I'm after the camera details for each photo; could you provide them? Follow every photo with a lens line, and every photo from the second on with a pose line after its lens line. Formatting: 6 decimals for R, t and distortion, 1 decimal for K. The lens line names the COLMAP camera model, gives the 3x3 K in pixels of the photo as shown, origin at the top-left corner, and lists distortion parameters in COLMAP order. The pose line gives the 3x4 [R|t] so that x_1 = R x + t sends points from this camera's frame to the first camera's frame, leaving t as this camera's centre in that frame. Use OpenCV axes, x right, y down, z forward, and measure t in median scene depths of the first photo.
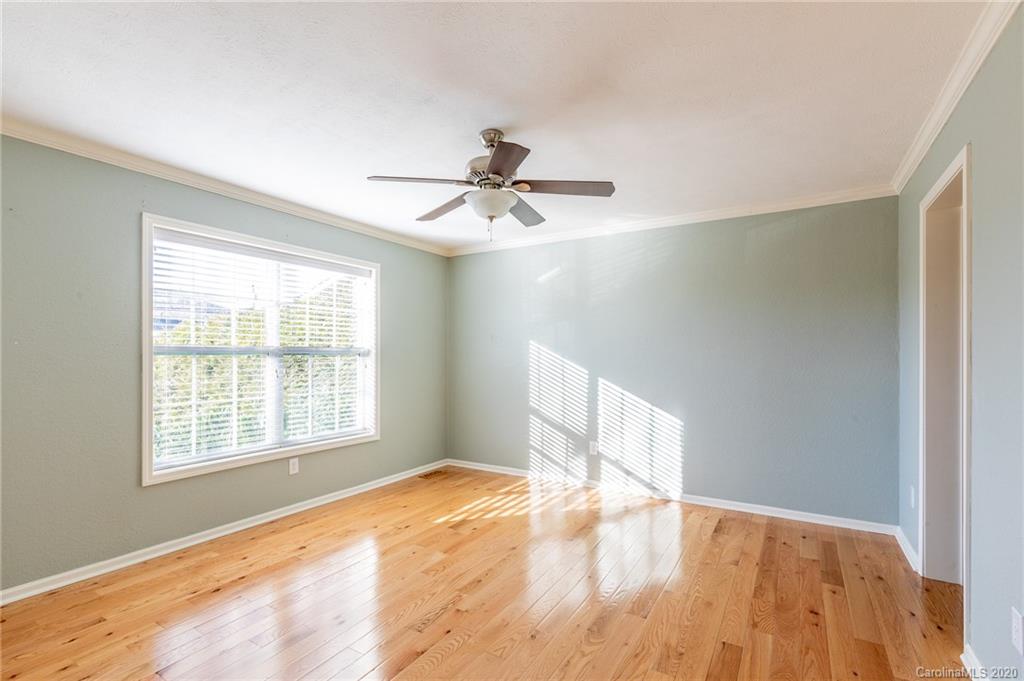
lens RADIAL K [[475.9, 0, 482.4], [0, 475.9, 356.5], [0, 0, 1]] dist [-0.001148, -0.000483]
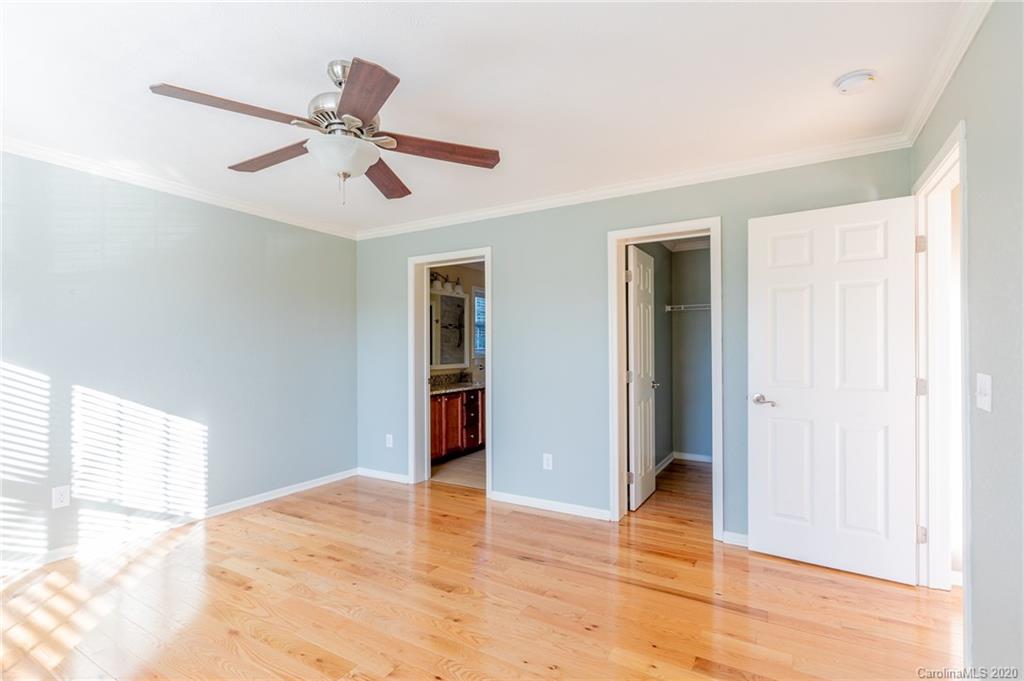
lens RADIAL K [[475.9, 0, 511.2], [0, 475.9, 344.2], [0, 0, 1]] dist [-0.001148, -0.000483]
pose [[-0.051486, 0.012140, 0.998600, -0.462335], [0.005000, 0.999917, -0.011898, -0.000986], [-0.998661, 0.004381, -0.051542, 0.457021]]
